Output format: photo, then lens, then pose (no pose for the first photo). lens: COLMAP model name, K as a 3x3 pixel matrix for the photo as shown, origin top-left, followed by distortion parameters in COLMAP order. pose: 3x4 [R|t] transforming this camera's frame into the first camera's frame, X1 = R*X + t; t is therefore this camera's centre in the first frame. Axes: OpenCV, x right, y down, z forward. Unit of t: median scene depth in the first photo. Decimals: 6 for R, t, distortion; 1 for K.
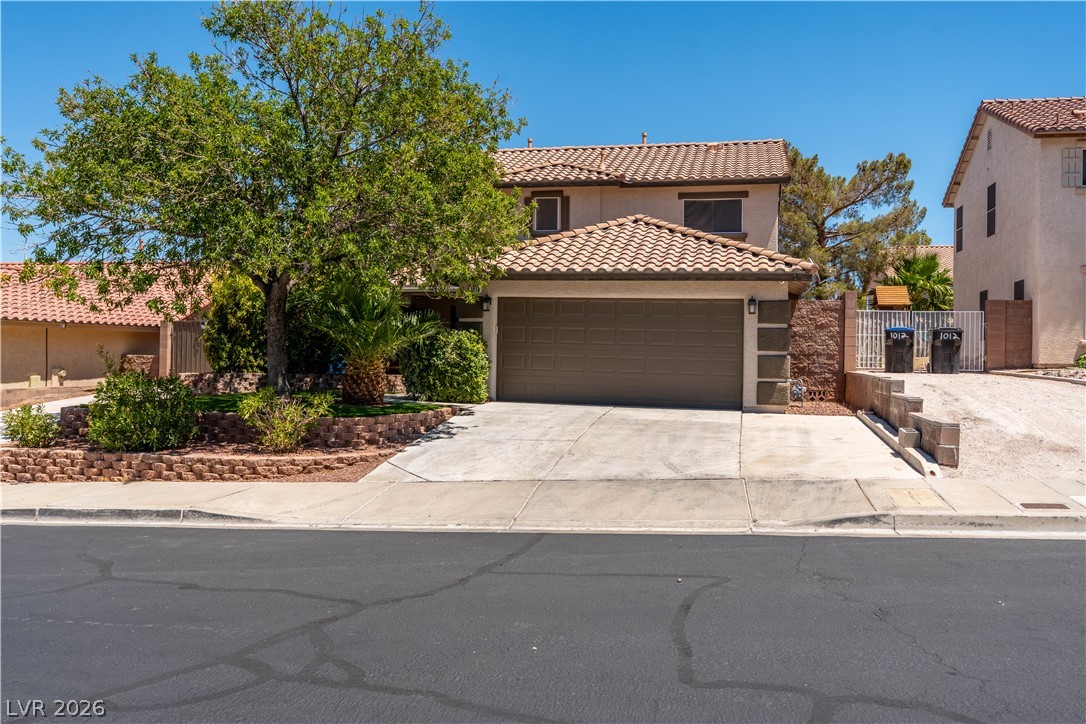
lens RADIAL K [[833.2, 0, 546.8], [0, 833.2, 345.5], [0, 0, 1]] dist [0.001427, 0.004520]
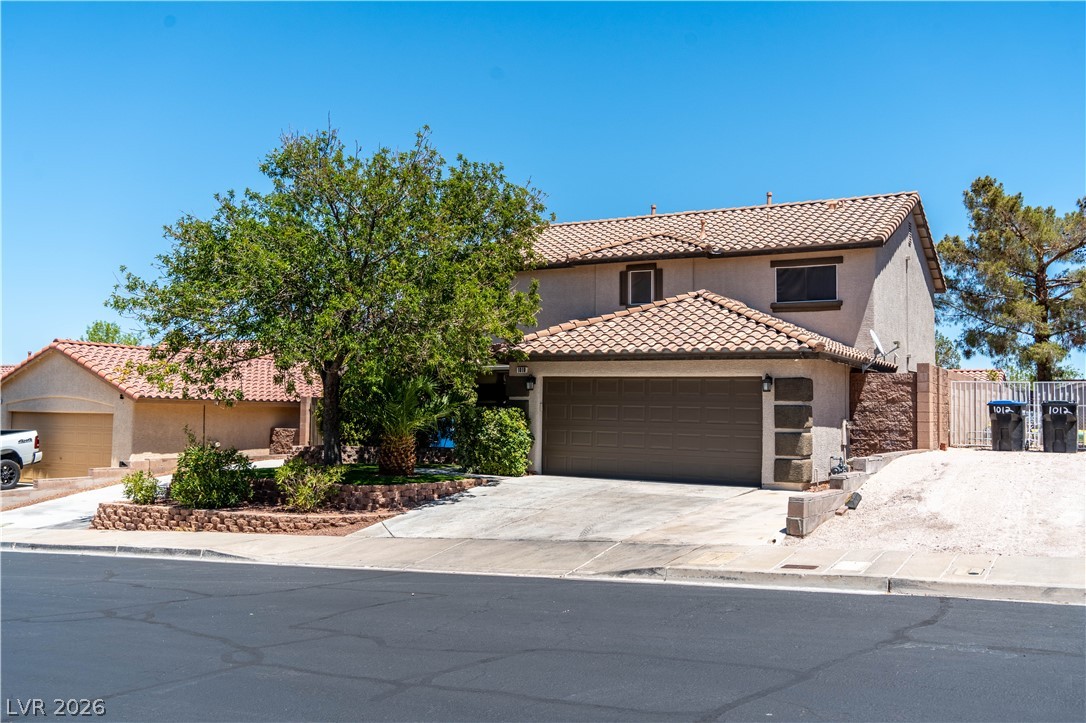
lens RADIAL K [[989.1, 0, 543.0], [0, 989.1, 361.5], [0, 0, 1]] dist [0.005117, 0.010502]
pose [[0.957318, -0.017592, -0.288502, 0.331029], [0.002783, 0.998661, -0.051659, -0.012900], [0.289025, 0.048651, 0.956085, -0.228002]]
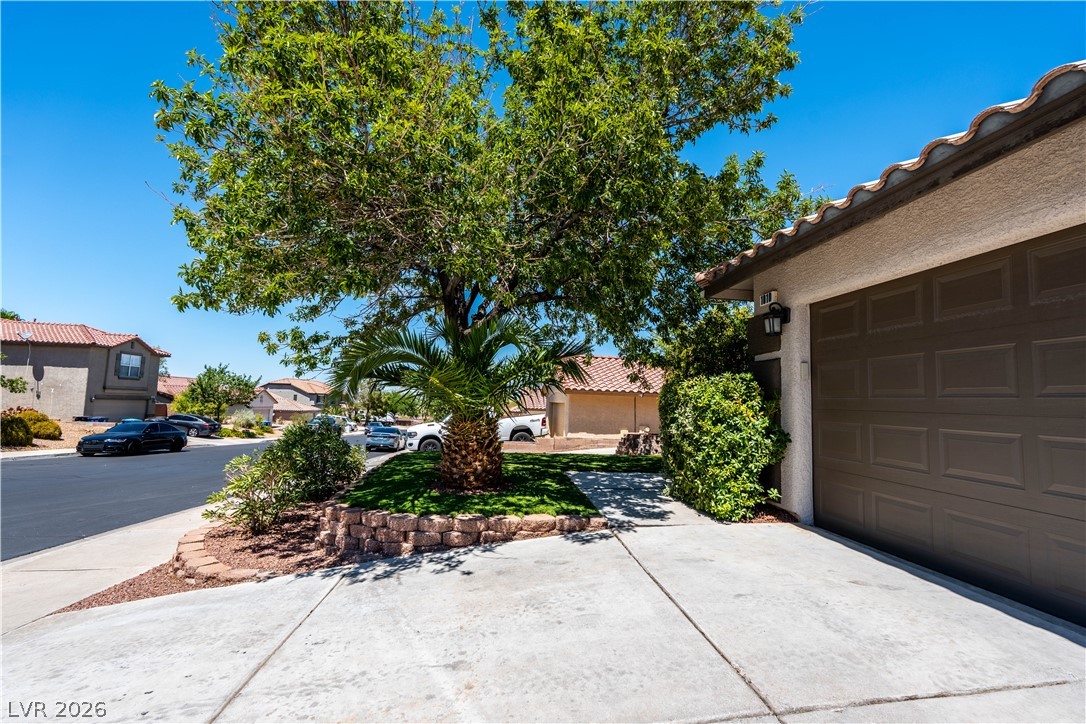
lens RADIAL K [[472.4, 0, 543.0], [0, 472.4, 362.0], [0, 0, 1]] dist [0.000510, -0.000019]
pose [[0.336878, -0.089612, -0.937274, 0.154567], [-0.019900, 0.994560, -0.102242, 0.007656], [0.941338, 0.053095, 0.333262, 0.824296]]
